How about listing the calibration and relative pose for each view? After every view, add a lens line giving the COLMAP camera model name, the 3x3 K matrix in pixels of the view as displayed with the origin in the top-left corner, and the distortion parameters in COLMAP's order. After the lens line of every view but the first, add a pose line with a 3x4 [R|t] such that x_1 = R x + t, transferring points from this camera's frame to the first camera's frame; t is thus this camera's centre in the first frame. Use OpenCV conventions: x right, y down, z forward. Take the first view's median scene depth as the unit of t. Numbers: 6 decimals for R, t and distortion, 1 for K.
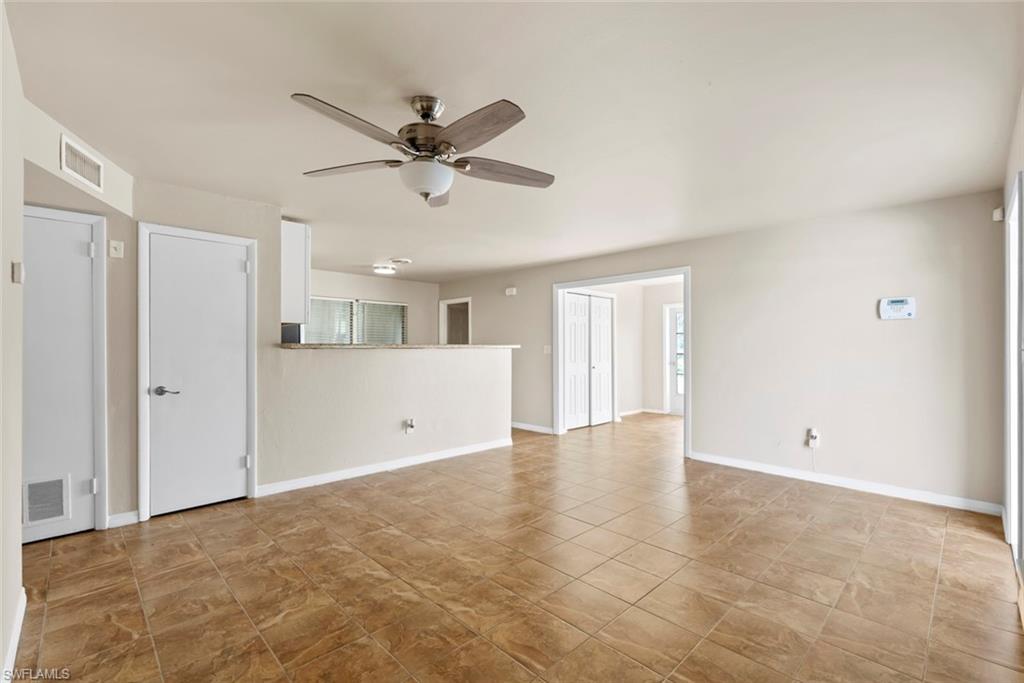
lens RADIAL K [[455.0, 0, 513.0], [0, 455.0, 344.1], [0, 0, 1]] dist [-0.000025, 0.000221]
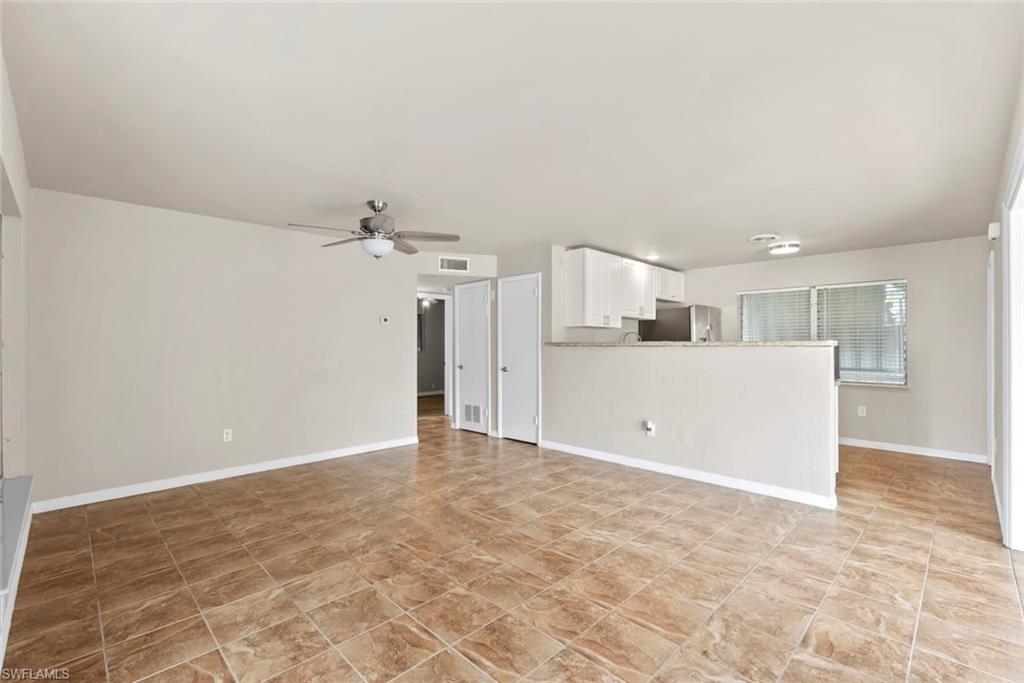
lens RADIAL K [[455.0, 0, 512.7], [0, 455.0, 343.8], [0, 0, 1]] dist [-0.000025, 0.000221]
pose [[0.001501, -0.002027, -0.999997, 1.073325], [0.010409, 0.999944, -0.002011, 0.005166], [0.999945, -0.010406, 0.001522, 1.067815]]
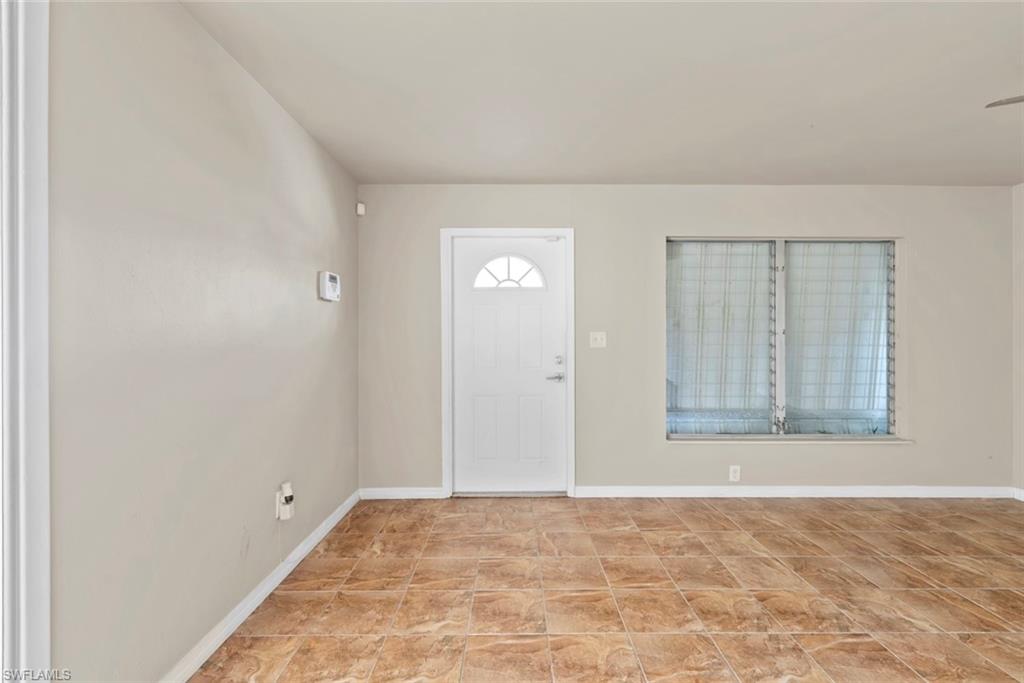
lens RADIAL K [[455.0, 0, 511.9], [0, 455.0, 338.7], [0, 0, 1]] dist [-0.000025, 0.000221]
pose [[-0.712204, -0.004338, 0.701959, 0.094890], [-0.005330, 0.999985, 0.000771, 0.006286], [-0.701952, -0.003193, -0.712217, 1.595909]]
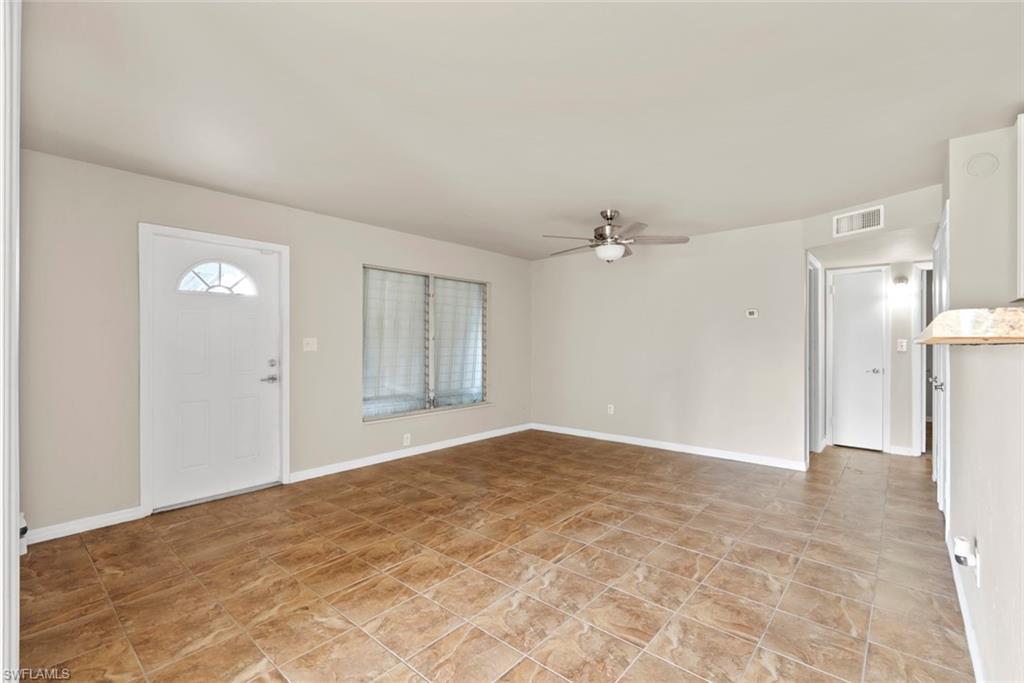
lens RADIAL K [[455.0, 0, 511.4], [0, 455.0, 344.0], [0, 0, 1]] dist [-0.000025, 0.000221]
pose [[-0.997404, -0.000660, -0.072004, 0.243438], [-0.000367, 0.999992, -0.004088, 0.013296], [0.072006, -0.004051, -0.997396, 1.998026]]
